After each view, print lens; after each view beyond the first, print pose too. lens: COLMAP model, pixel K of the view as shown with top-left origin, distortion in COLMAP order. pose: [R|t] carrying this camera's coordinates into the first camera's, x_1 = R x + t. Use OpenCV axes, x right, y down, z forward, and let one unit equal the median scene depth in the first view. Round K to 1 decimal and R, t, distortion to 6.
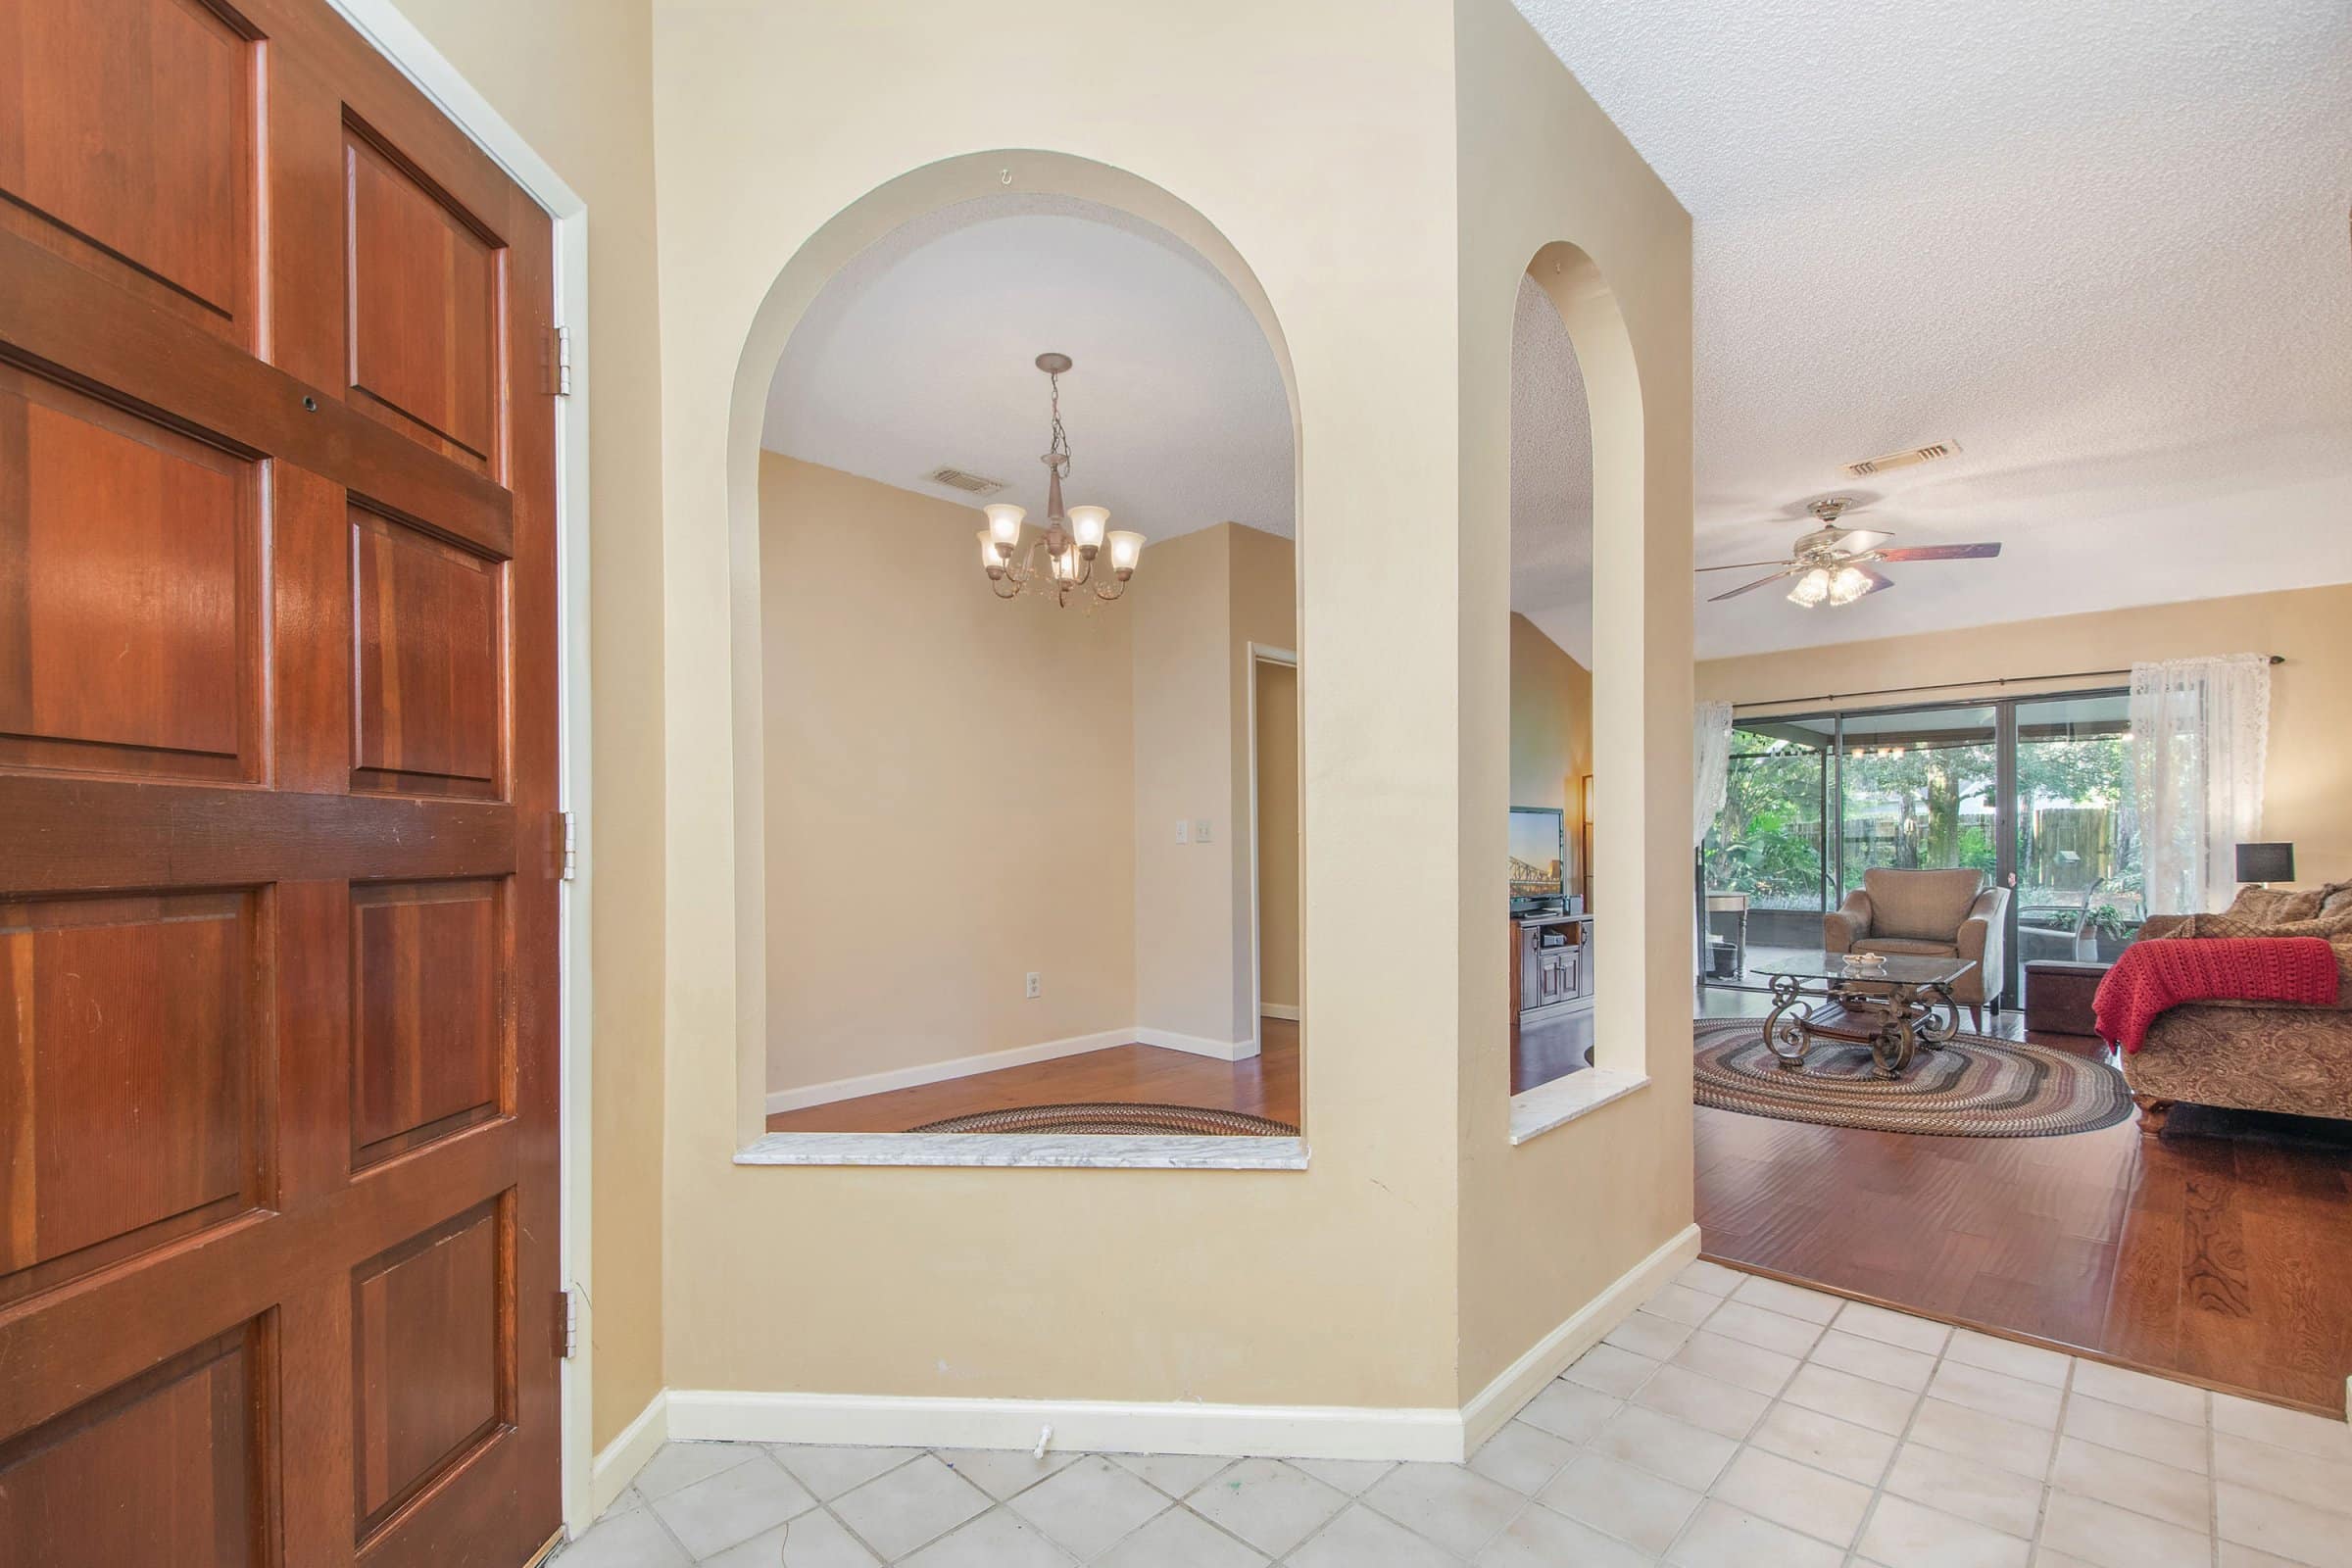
lens RADIAL K [[1043.6, 0, 1170.8], [0, 1043.6, 848.0], [0, 0, 1]] dist [0.000591, -0.008593]
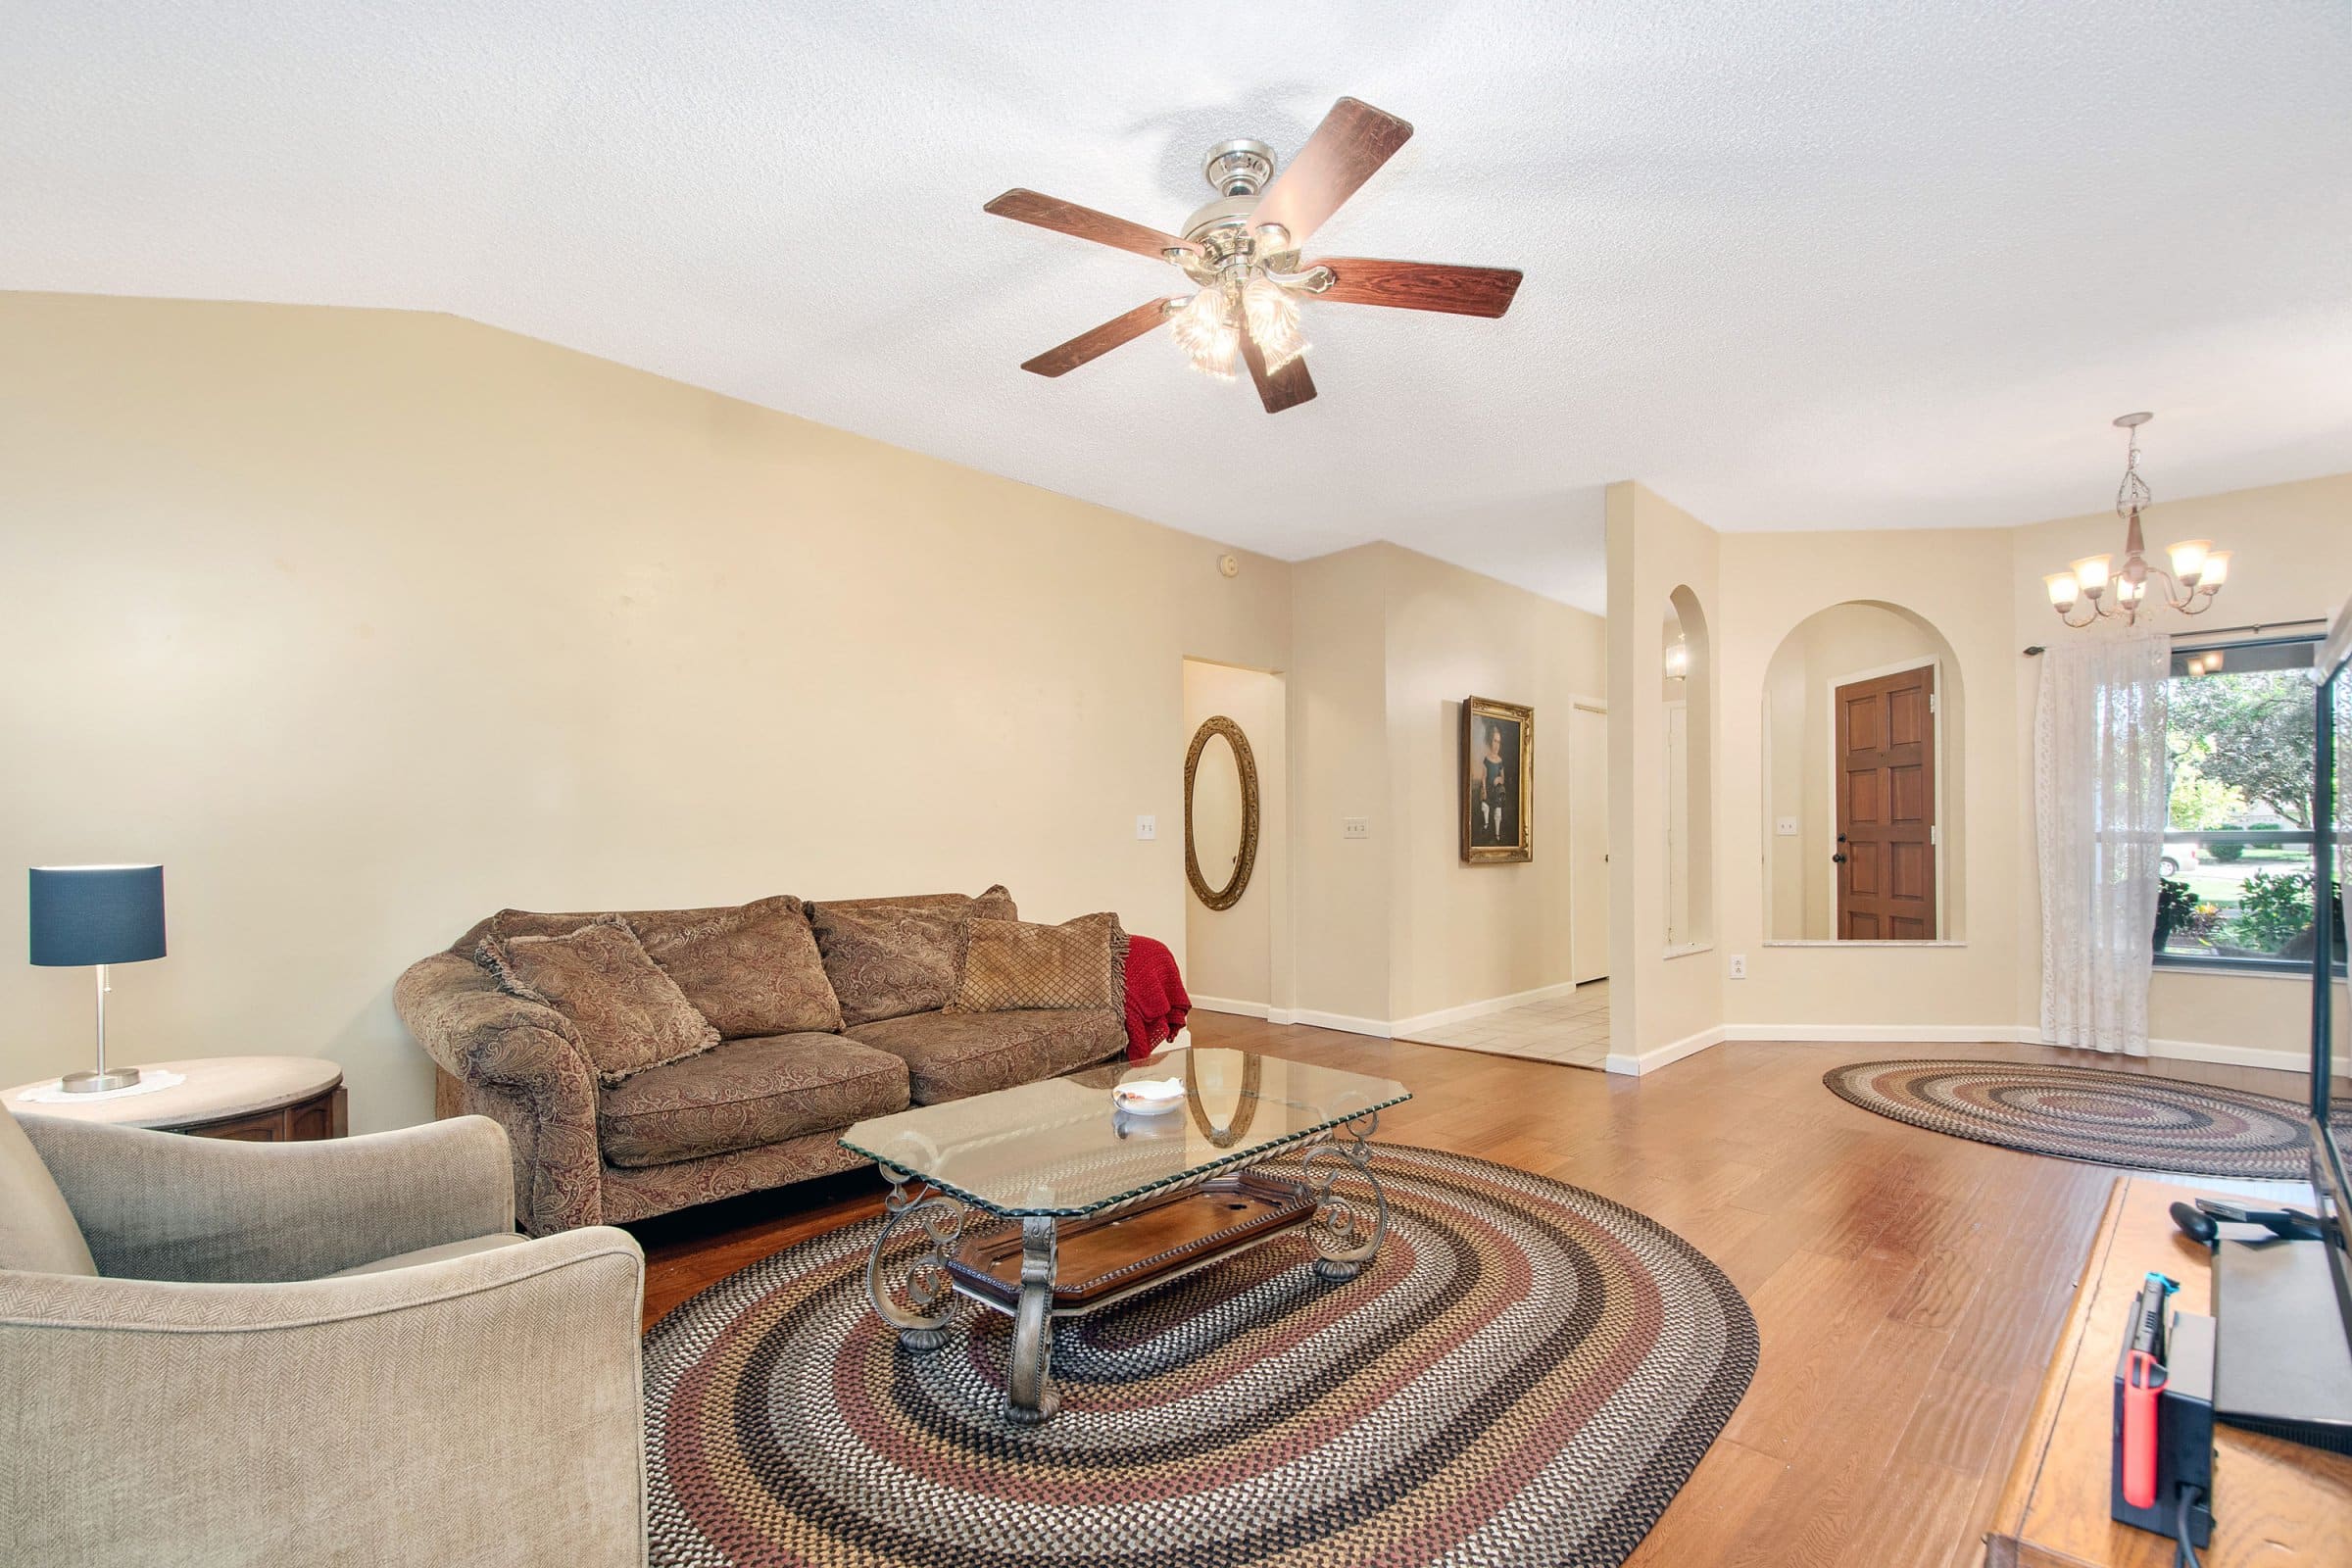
lens RADIAL K [[1027.8, 0, 1159.7], [0, 1027.8, 839.3], [0, 0, 1]] dist [0.003223, -0.018484]
pose [[-0.999836, 0.012218, 0.013373, 0.634811], [0.012314, 0.999899, 0.007063, -0.014383], [-0.013285, 0.007227, -0.999886, 1.405105]]
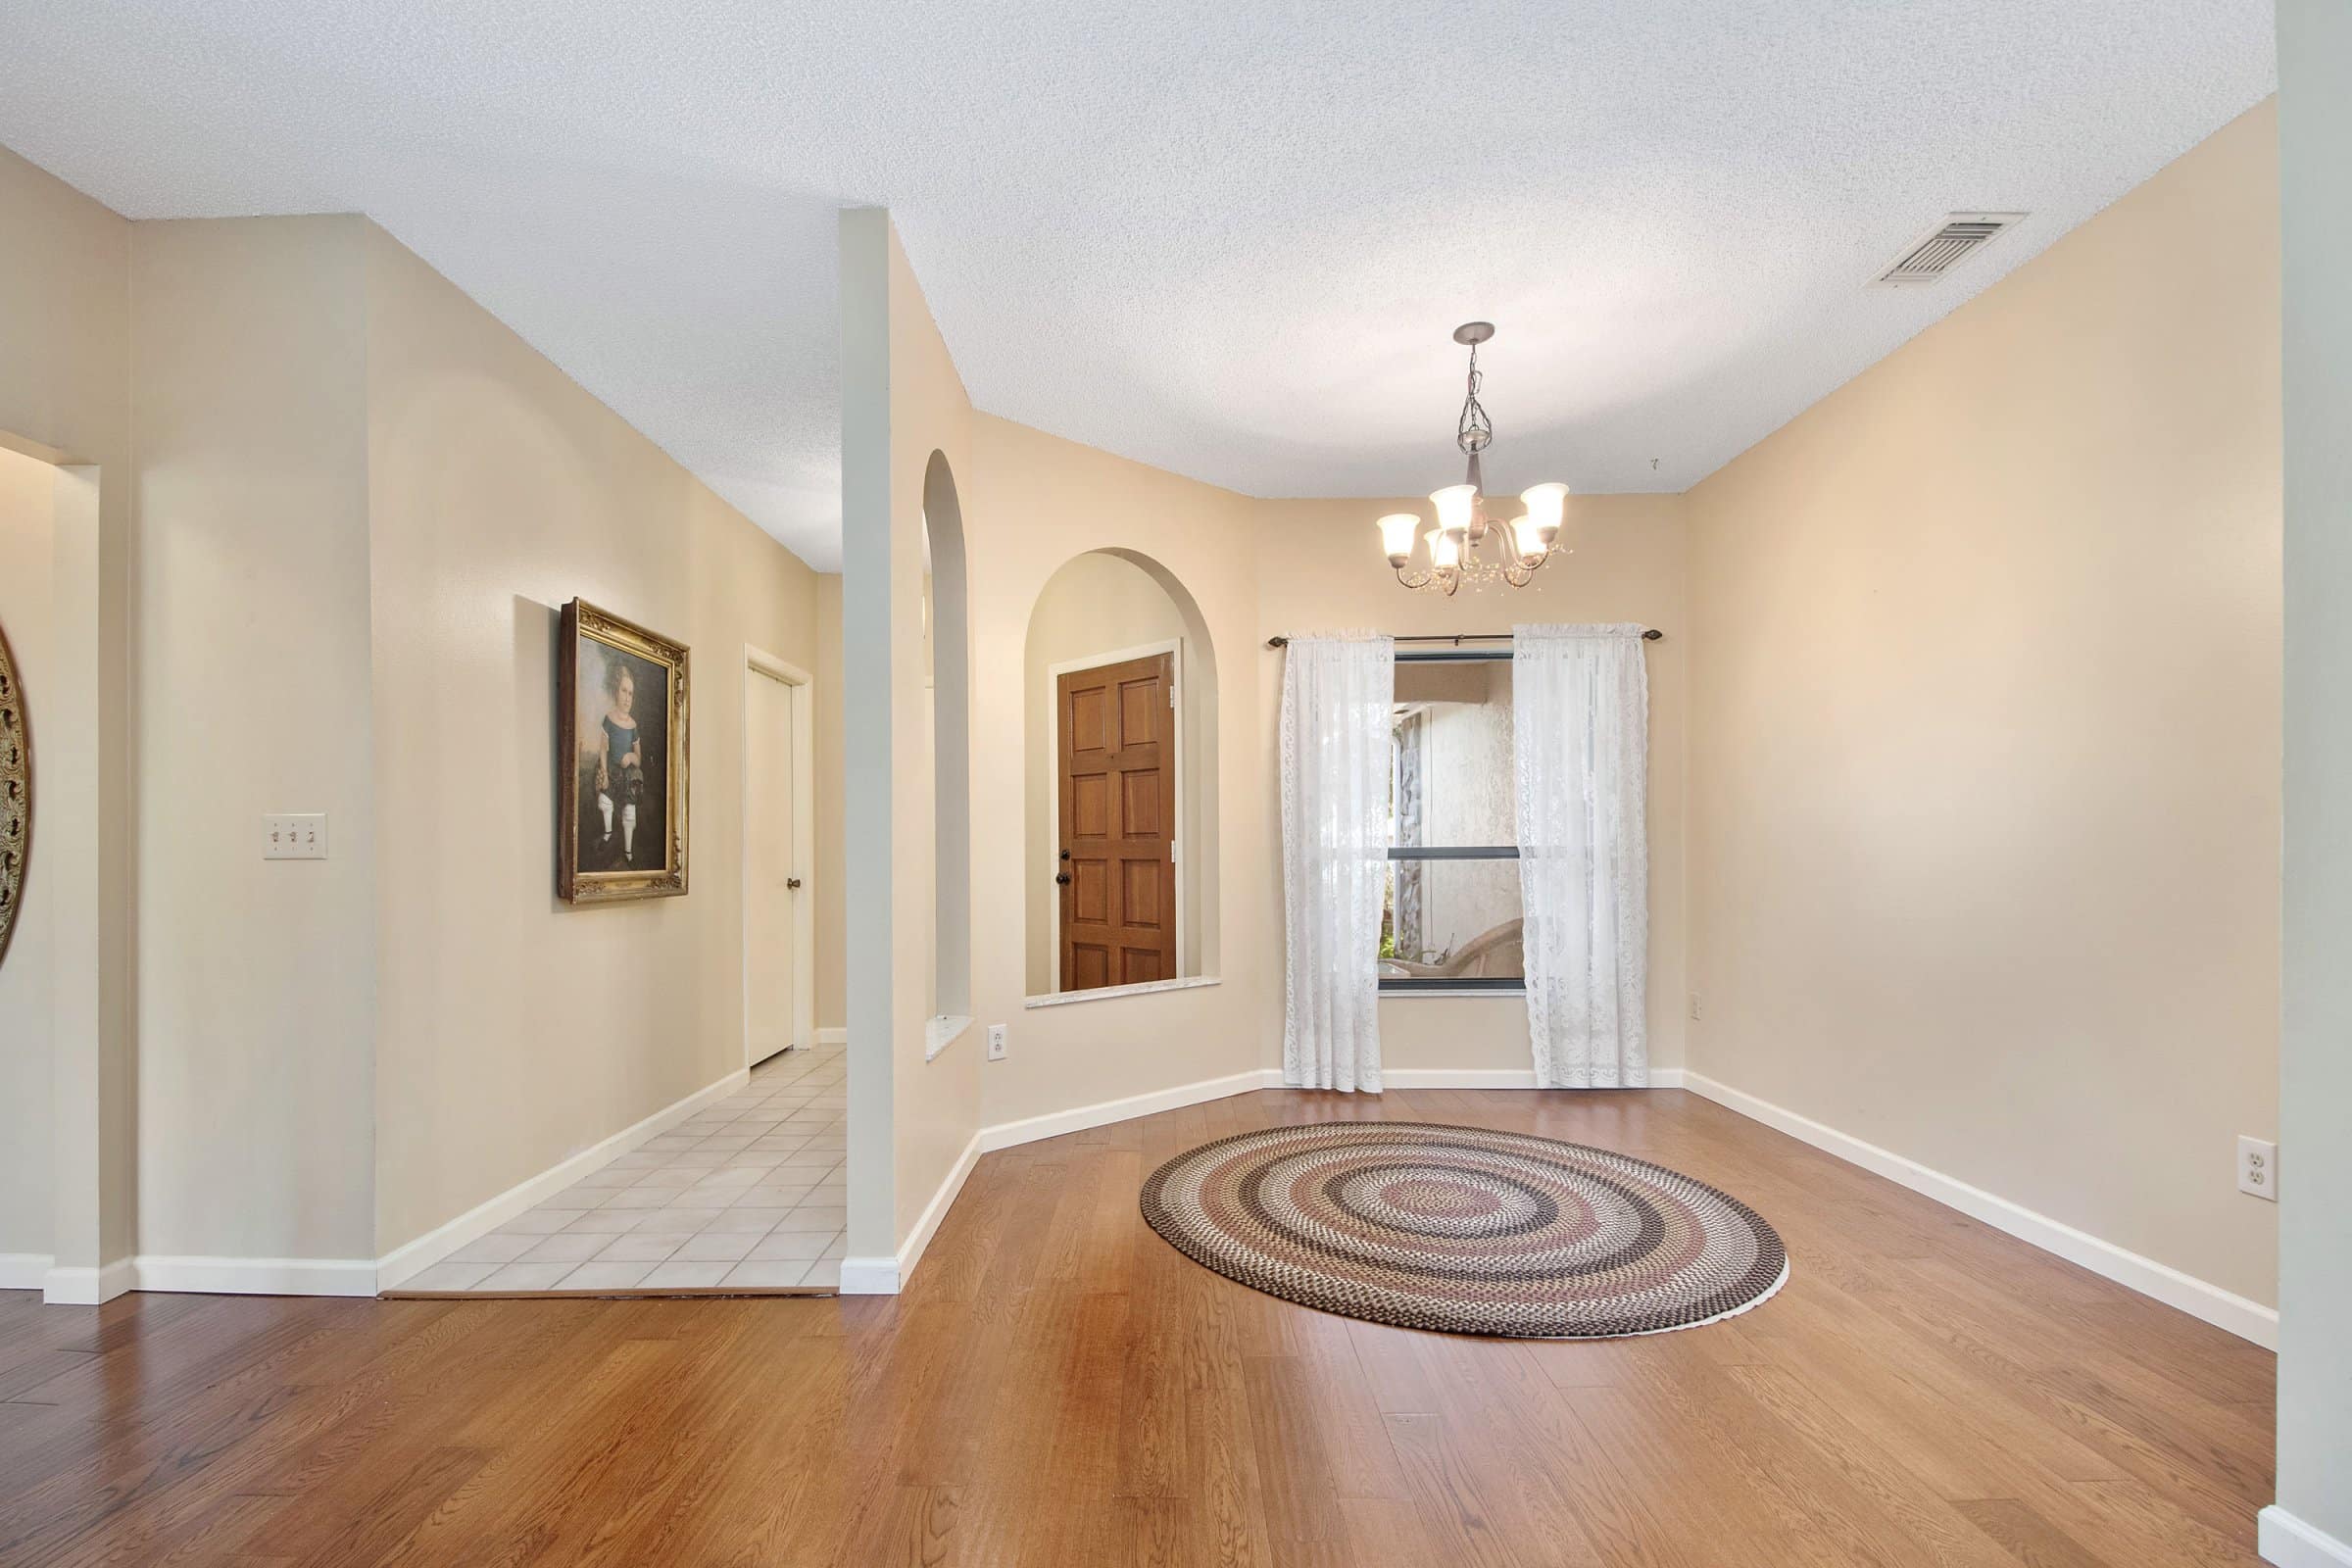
lens RADIAL K [[1037.2, 0, 1142.3], [0, 1037.2, 844.5], [0, 0, 1]] dist [0.001591, 0.000108]
pose [[-0.724665, 0.008448, -0.689050, 0.494104], [0.007042, 0.999963, 0.004855, -0.011908], [0.689066, -0.001334, -0.724698, 0.967382]]
